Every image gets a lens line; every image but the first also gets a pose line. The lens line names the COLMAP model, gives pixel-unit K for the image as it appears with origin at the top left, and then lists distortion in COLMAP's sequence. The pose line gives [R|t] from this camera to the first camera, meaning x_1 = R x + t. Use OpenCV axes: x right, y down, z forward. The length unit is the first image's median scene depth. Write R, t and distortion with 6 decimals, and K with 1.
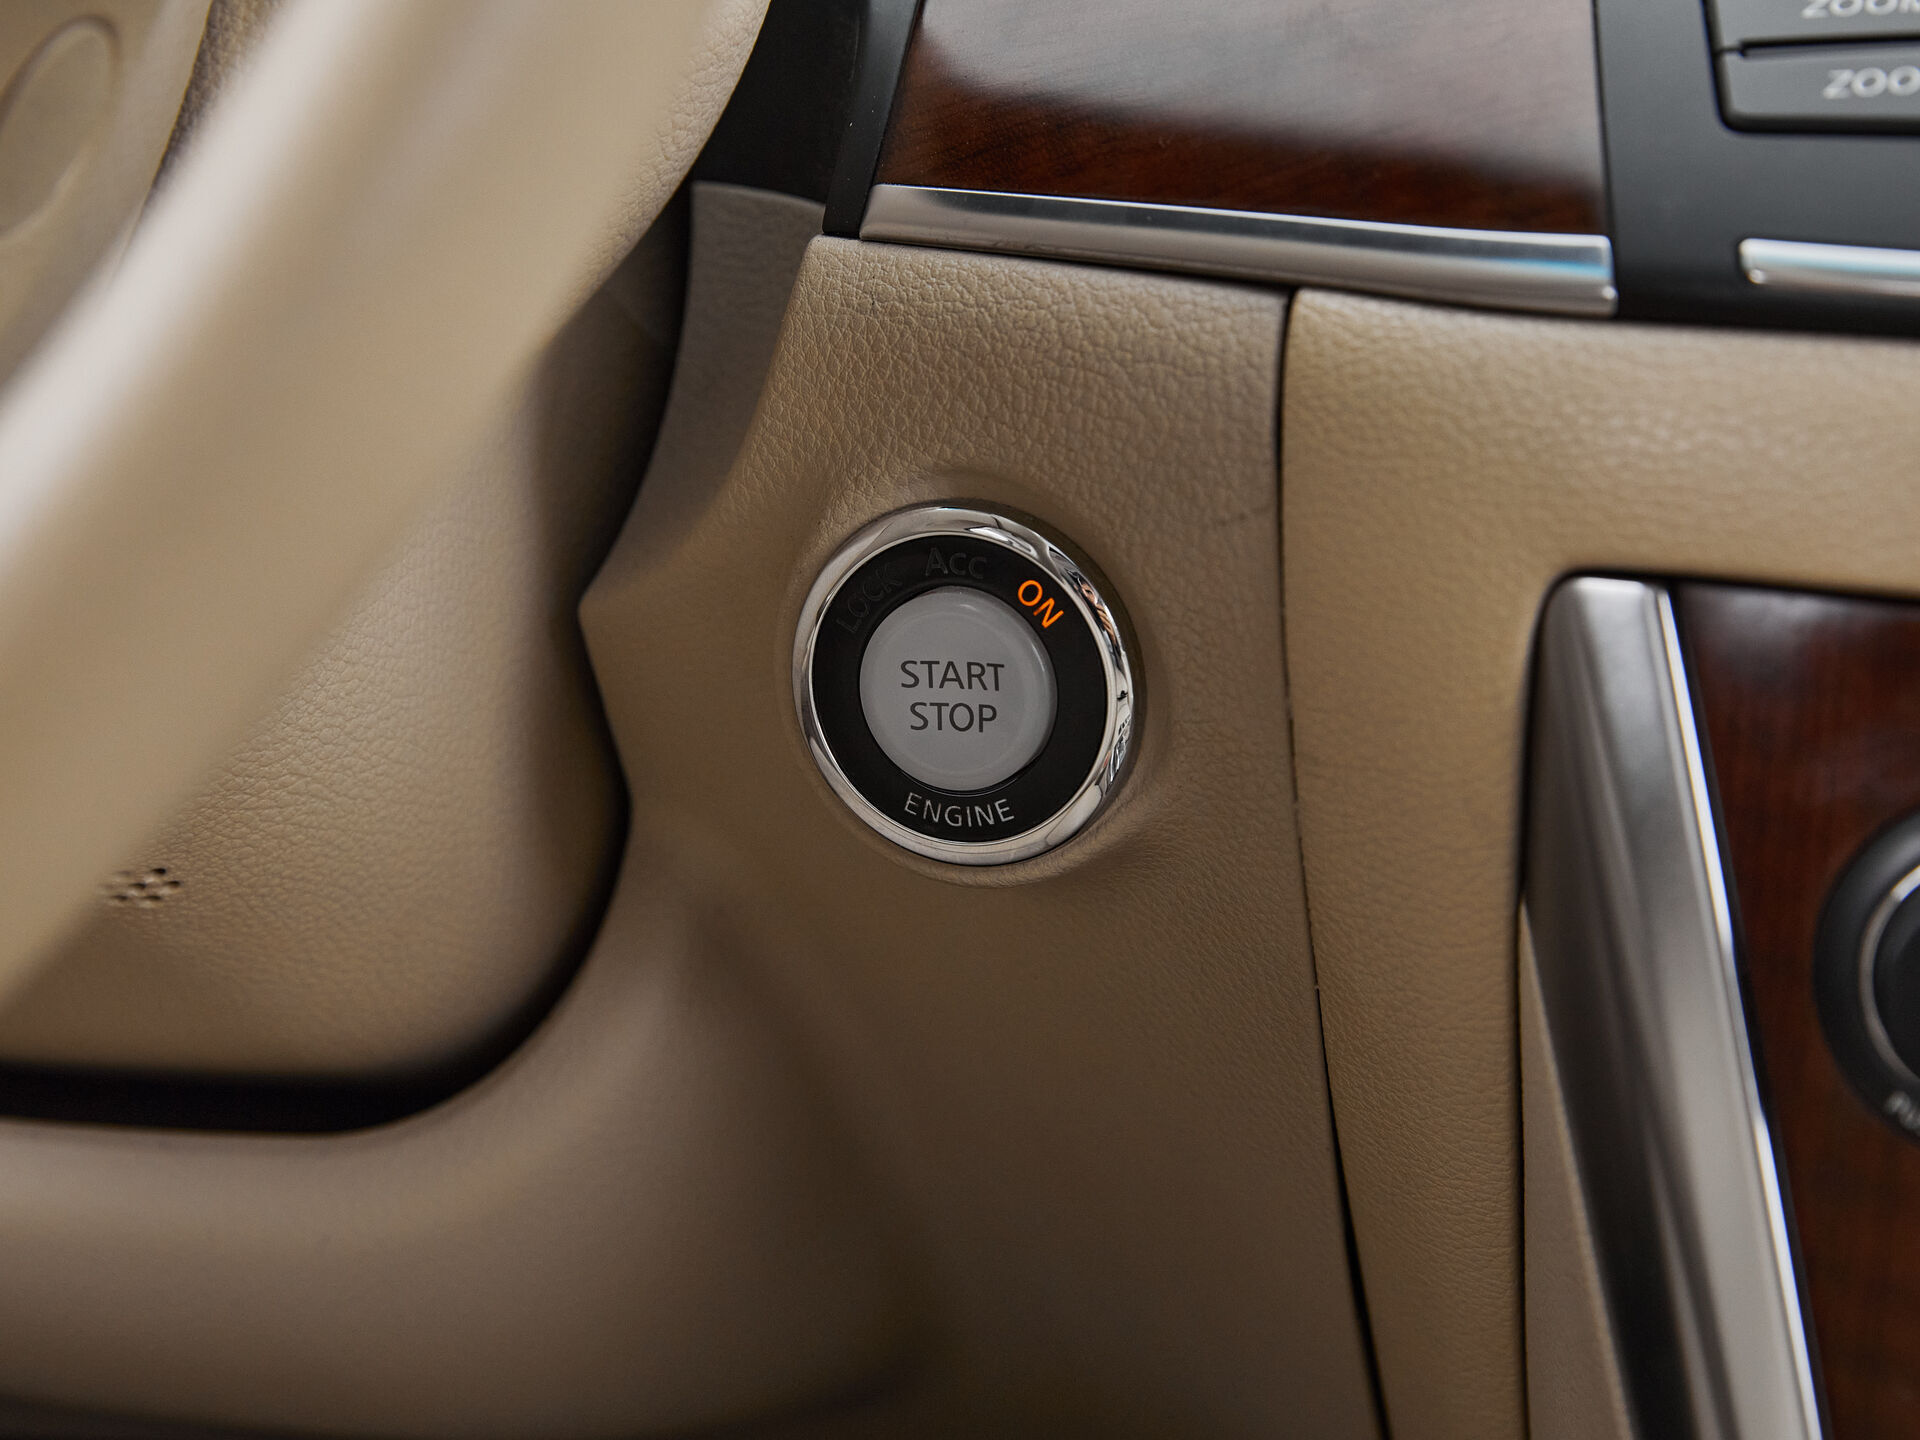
lens RADIAL K [[3828.7, 0, 960.0], [0, 3828.7, 720.0], [0, 0, 1]] dist [-0.074420, -0.190921]
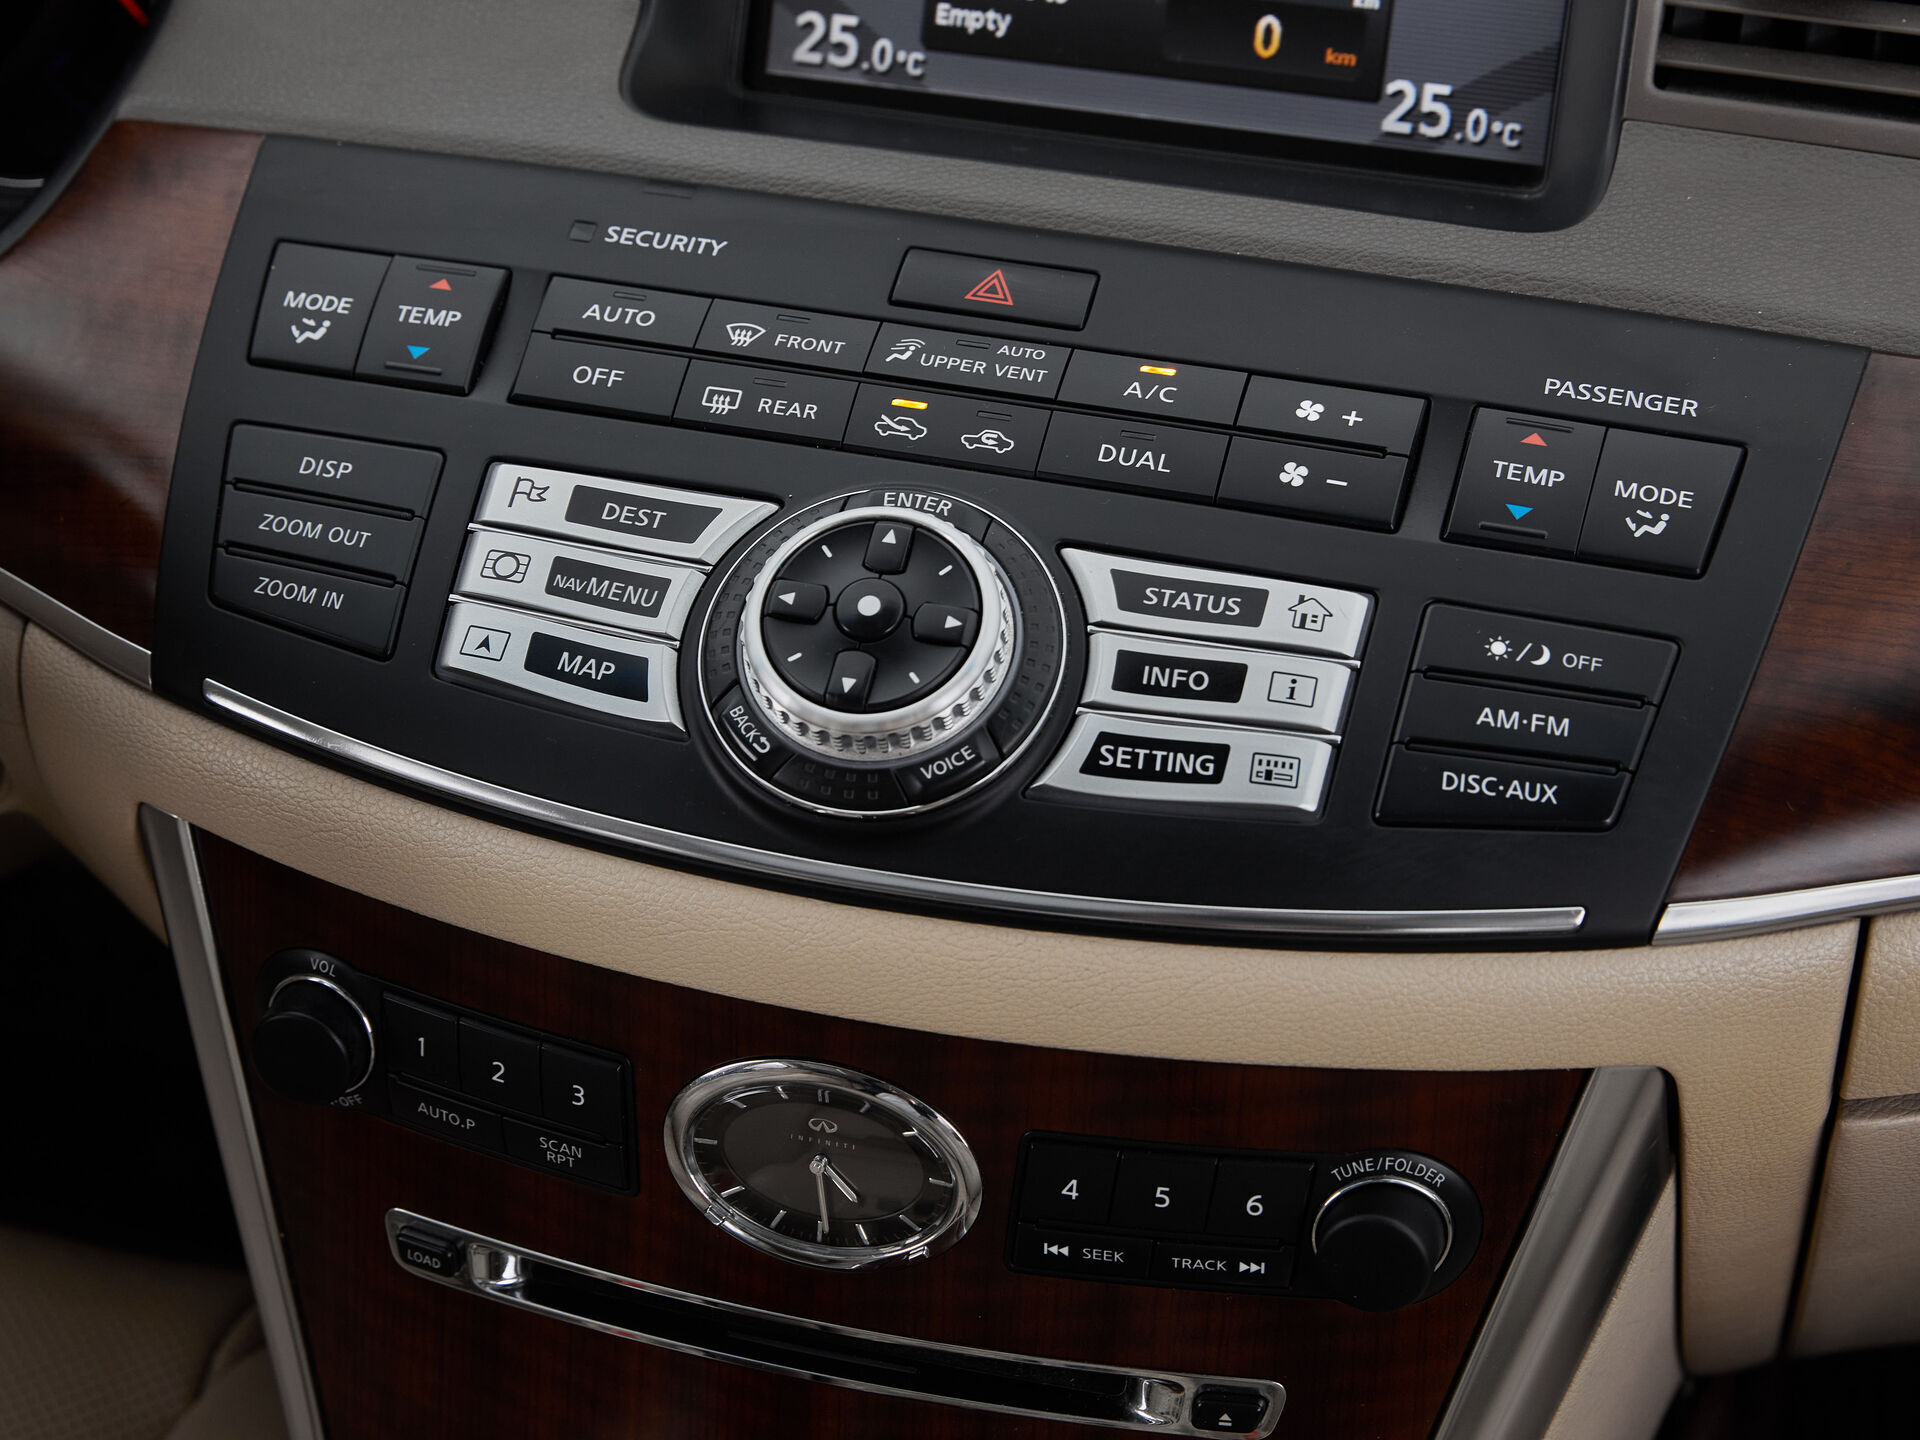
lens RADIAL K [[3828.7, 0, 960.0], [0, 3828.7, 720.0], [0, 0, 1]] dist [-0.074420, -0.190921]
pose [[0.999615, 0.009181, 0.026182, 0.497374], [-0.018751, 0.919071, 0.393645, -0.814702], [-0.020449, -0.393984, 0.918890, -0.775739]]
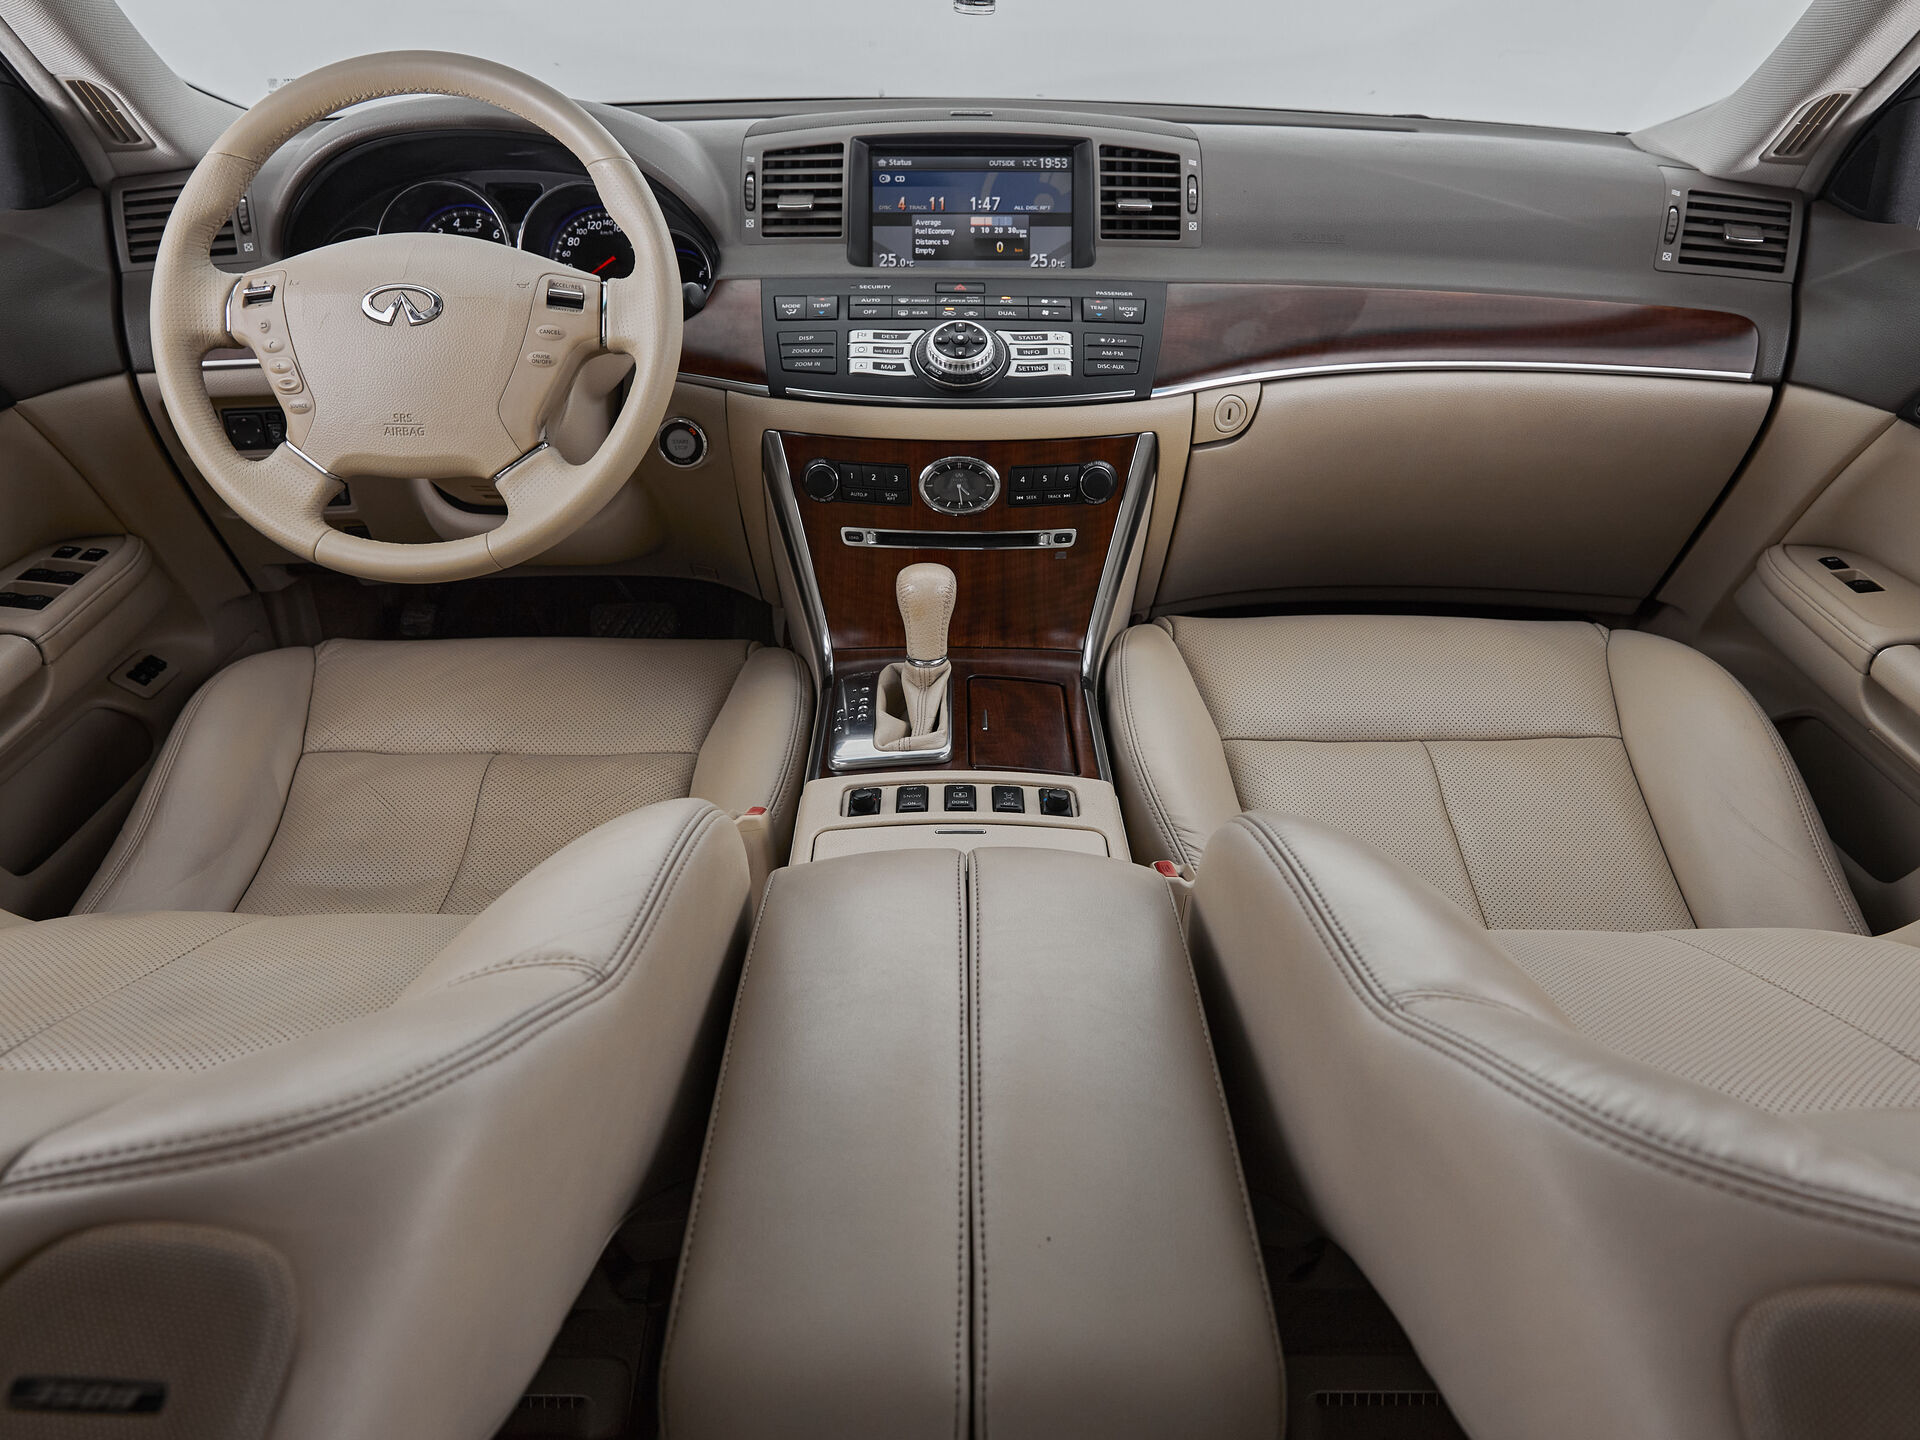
lens RADIAL K [[1407.9, 0, 955.3], [0, 1407.9, 714.1], [0, 0, 1]] dist [-0.011420, 0.000645]
pose [[0.959161, -0.111319, 0.260033, -0.262248], [0.035153, 0.959088, 0.280916, -0.255747], [-0.280666, -0.260303, 0.923834, -1.778264]]
